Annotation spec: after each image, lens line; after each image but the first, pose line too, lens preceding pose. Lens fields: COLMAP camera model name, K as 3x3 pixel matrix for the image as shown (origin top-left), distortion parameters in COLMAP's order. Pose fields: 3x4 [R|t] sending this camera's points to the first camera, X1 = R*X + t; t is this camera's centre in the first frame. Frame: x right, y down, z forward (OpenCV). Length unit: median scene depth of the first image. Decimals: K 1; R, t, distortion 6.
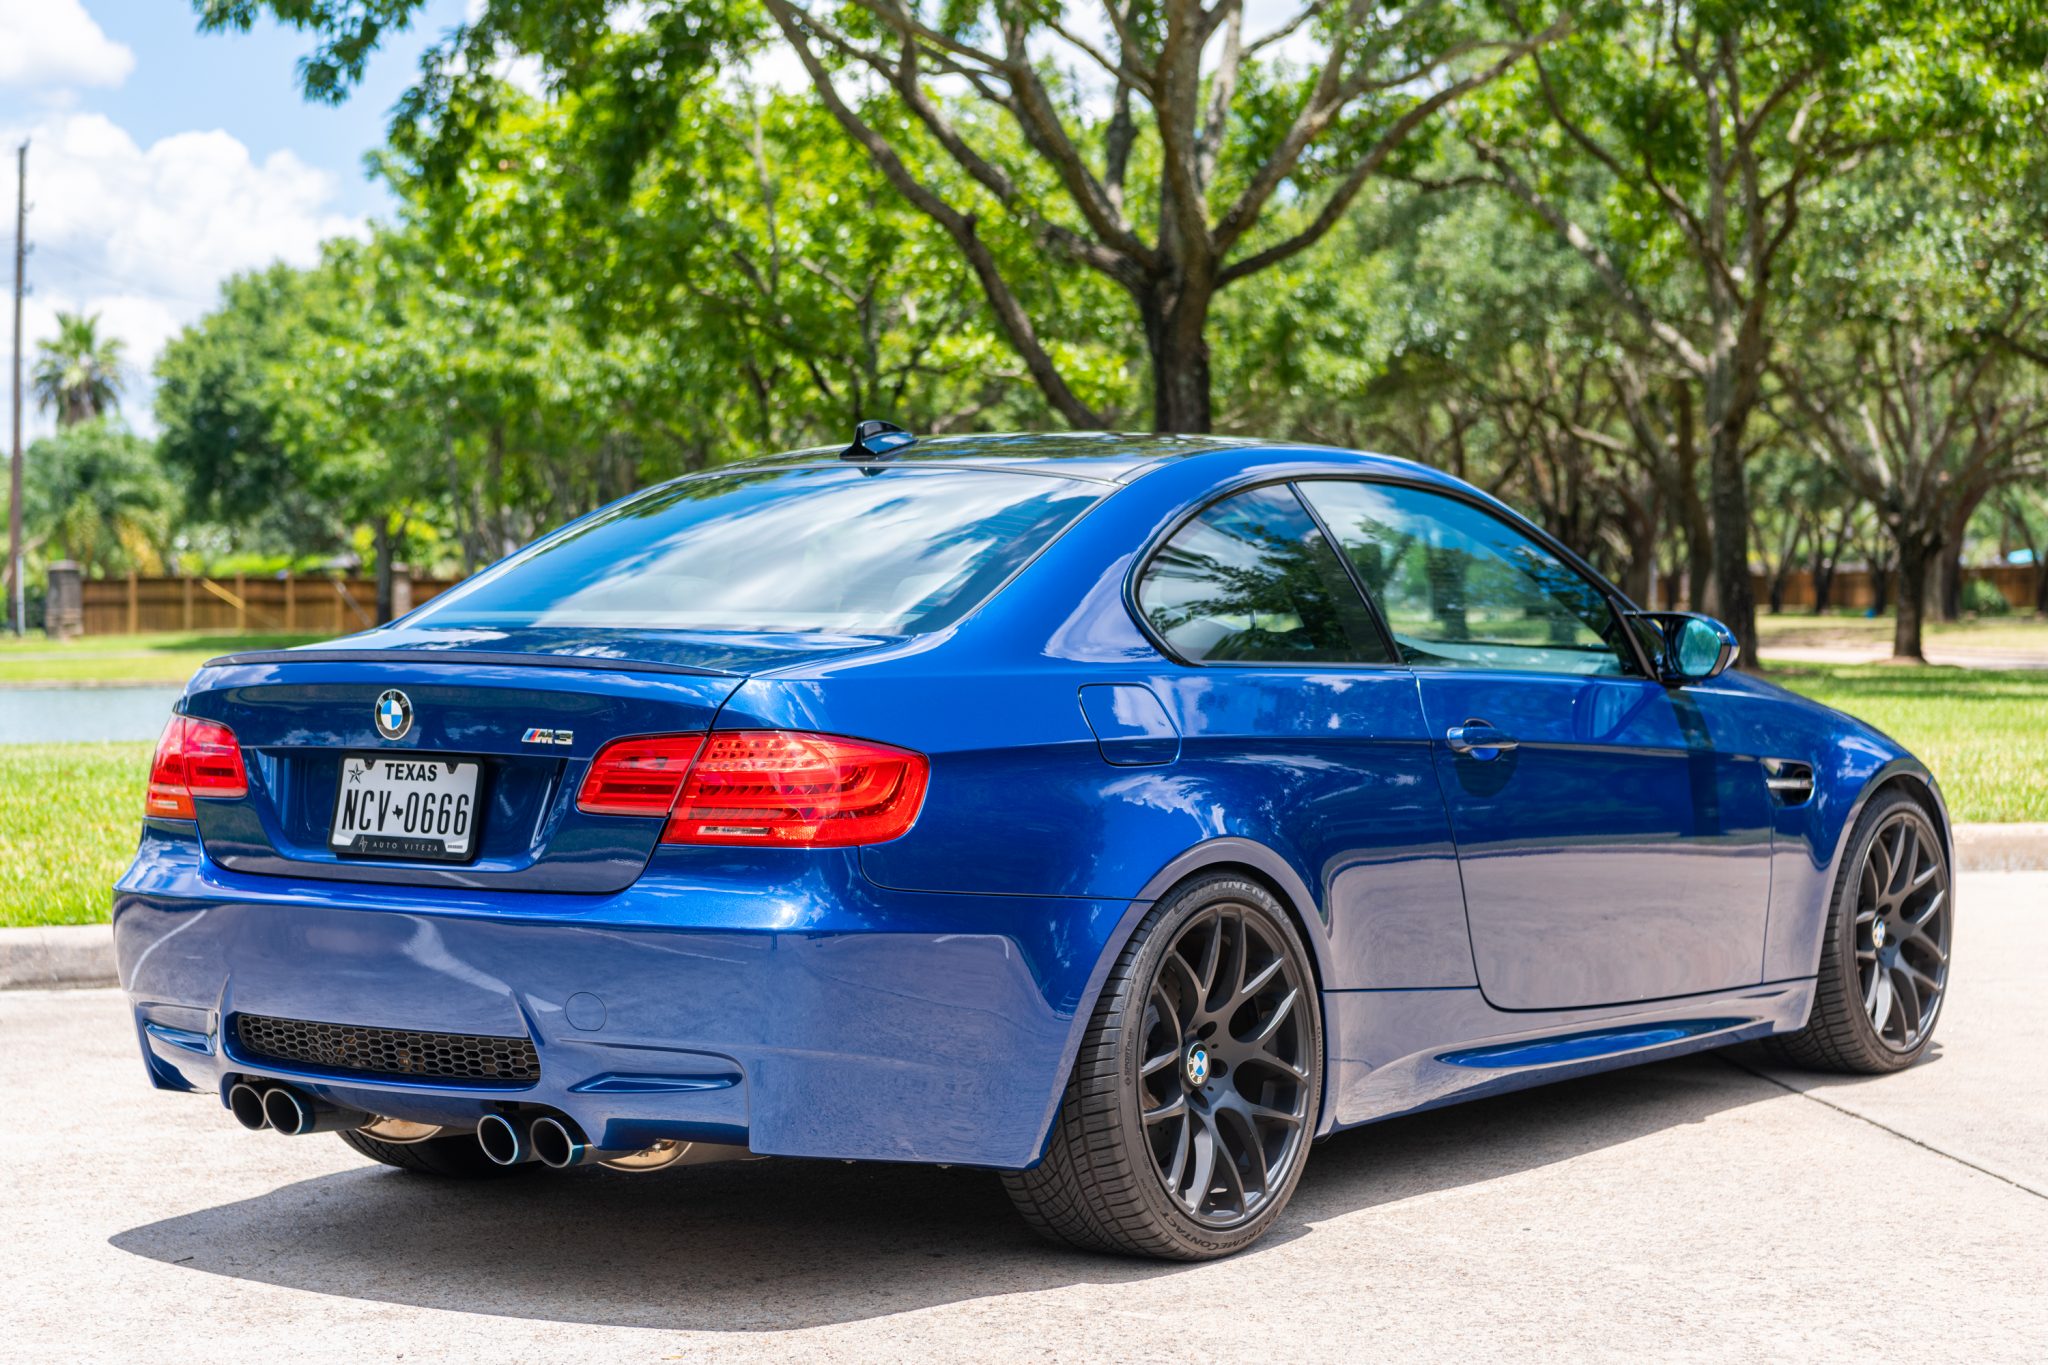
lens RADIAL K [[3873.5, 0, 1027.2], [0, 3873.5, 681.7], [0, 0, 1]] dist [-0.002083, 0.000000]
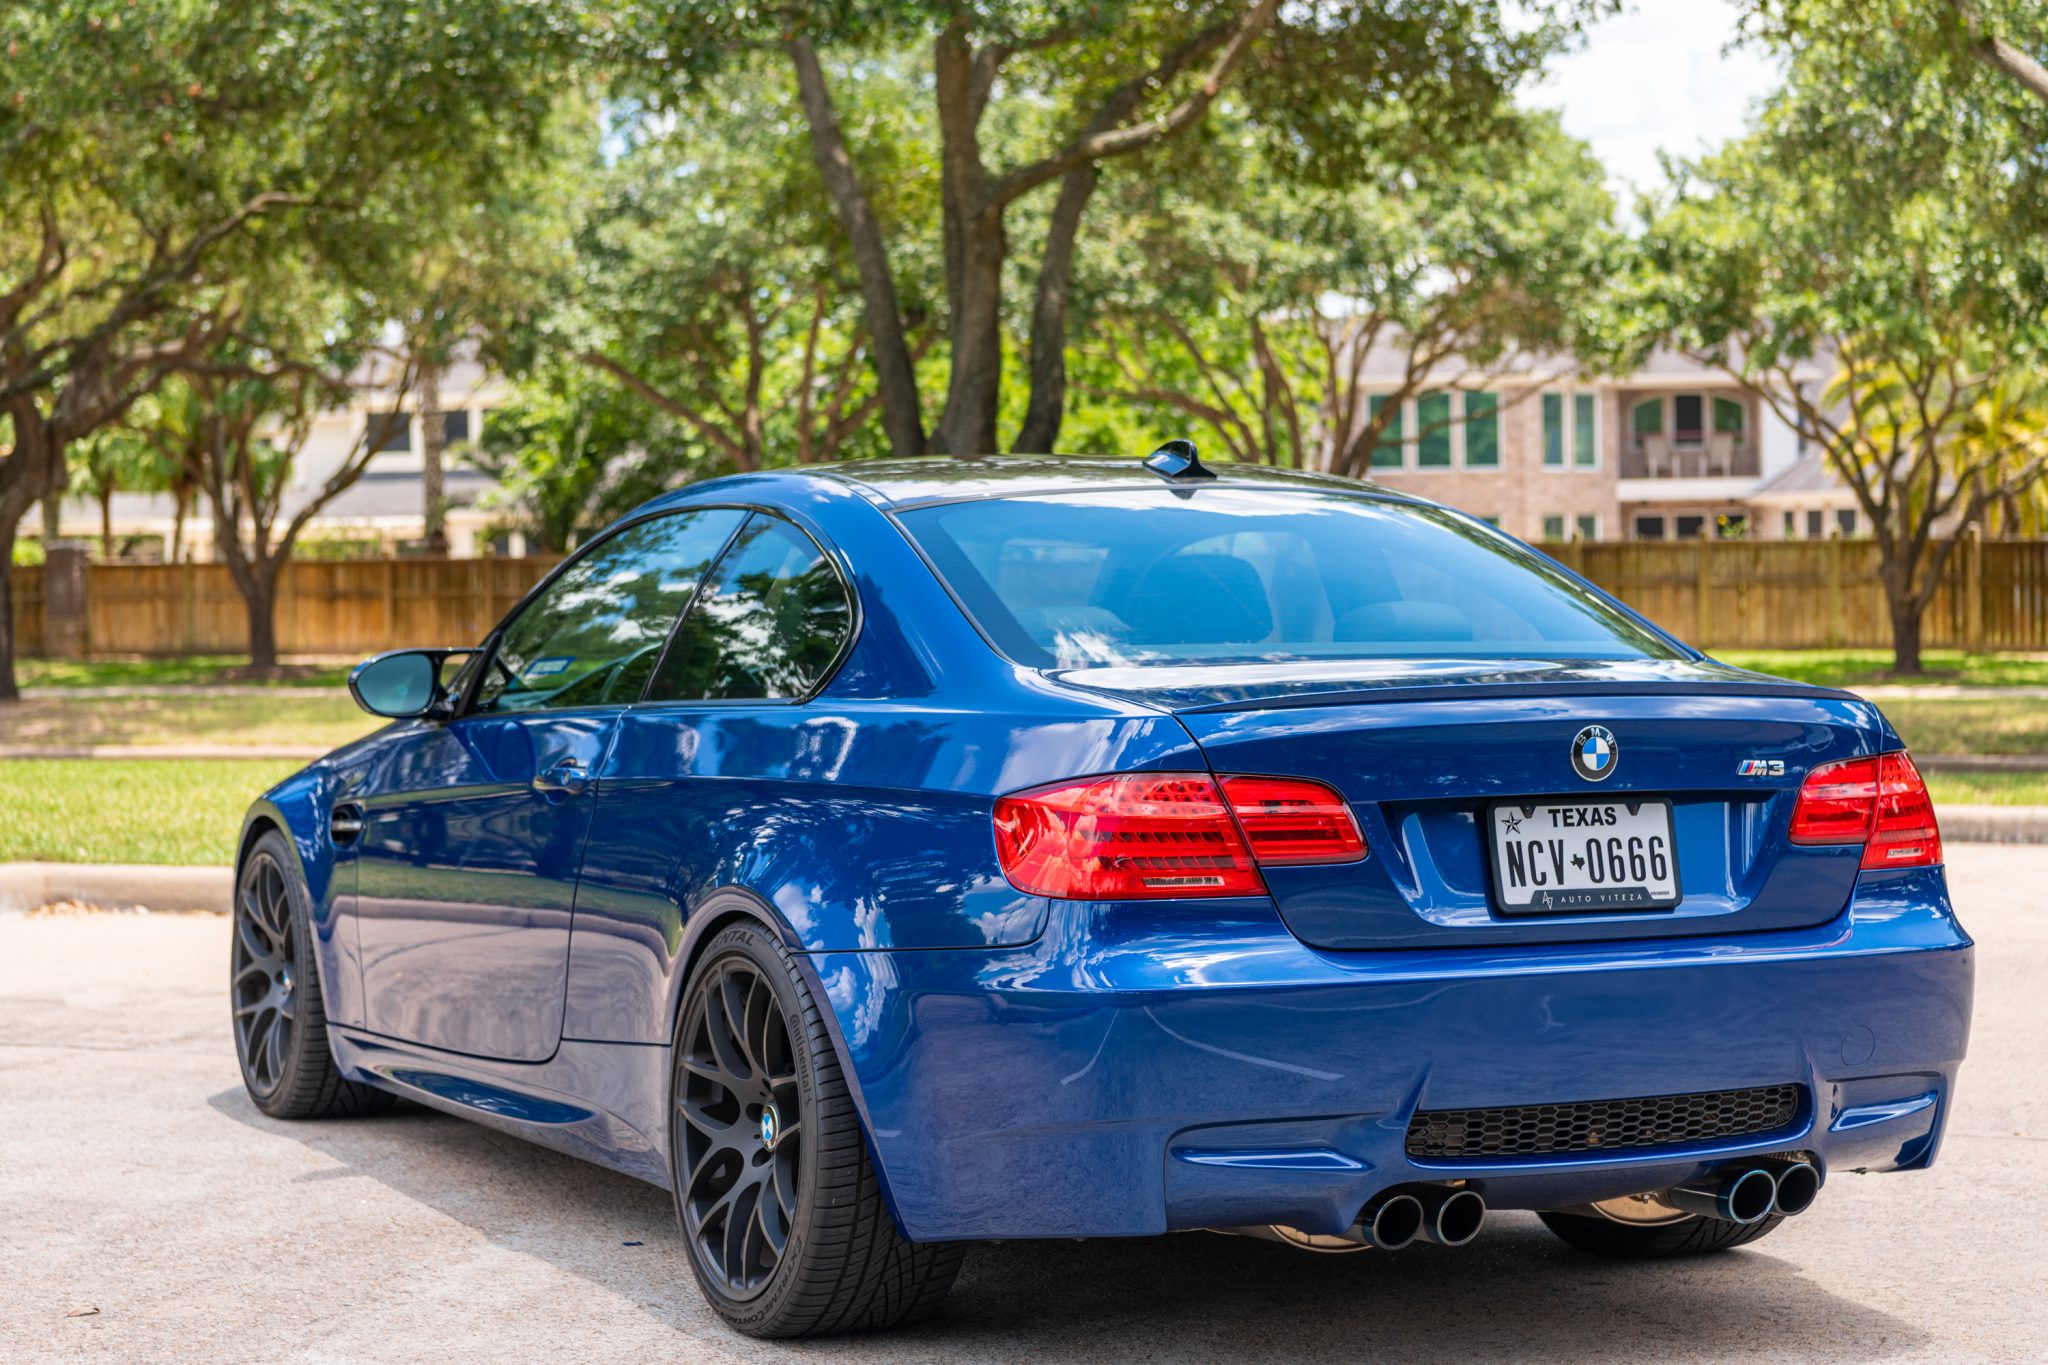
lens RADIAL K [[3873.5, 0, 1022.0], [0, 3873.5, 684.9], [0, 0, 1]] dist [-0.002083, 0.000000]
pose [[0.484817, -0.017350, 0.874444, -1.014394], [0.029178, 0.999568, 0.003655, -0.014741], [-0.874129, 0.023742, 0.485113, 0.672525]]
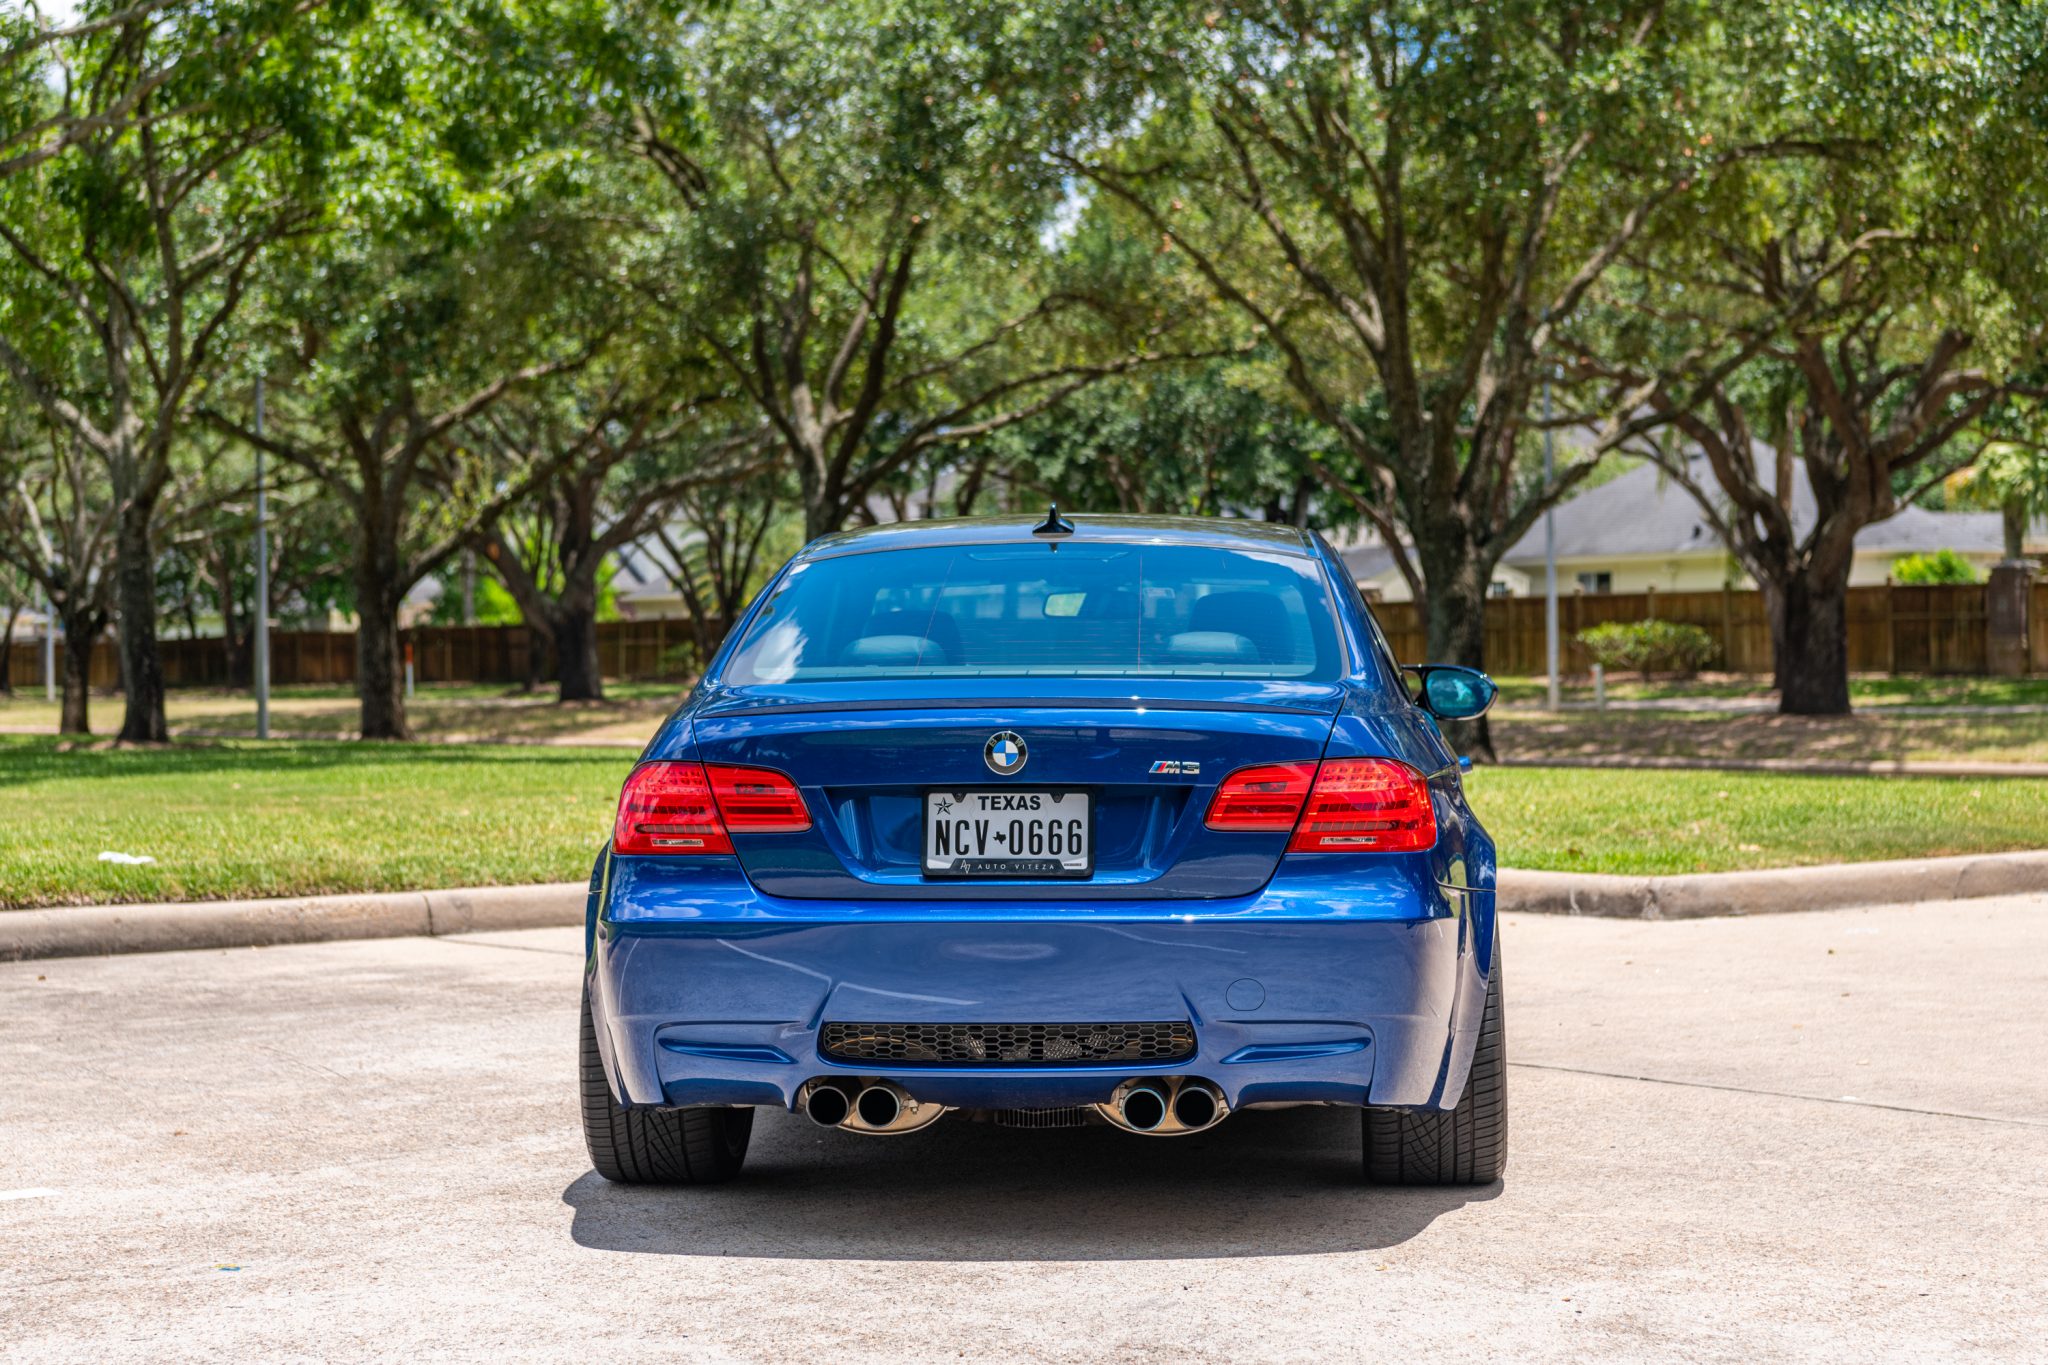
lens RADIAL K [[3873.5, 0, 1012.1], [0, 3873.5, 677.4], [0, 0, 1]] dist [-0.002083, 0.000000]
pose [[0.860918, -0.008531, 0.508671, -0.745478], [0.019420, 0.999682, -0.016102, 0.004501], [-0.508372, 0.023741, 0.860810, 0.002409]]
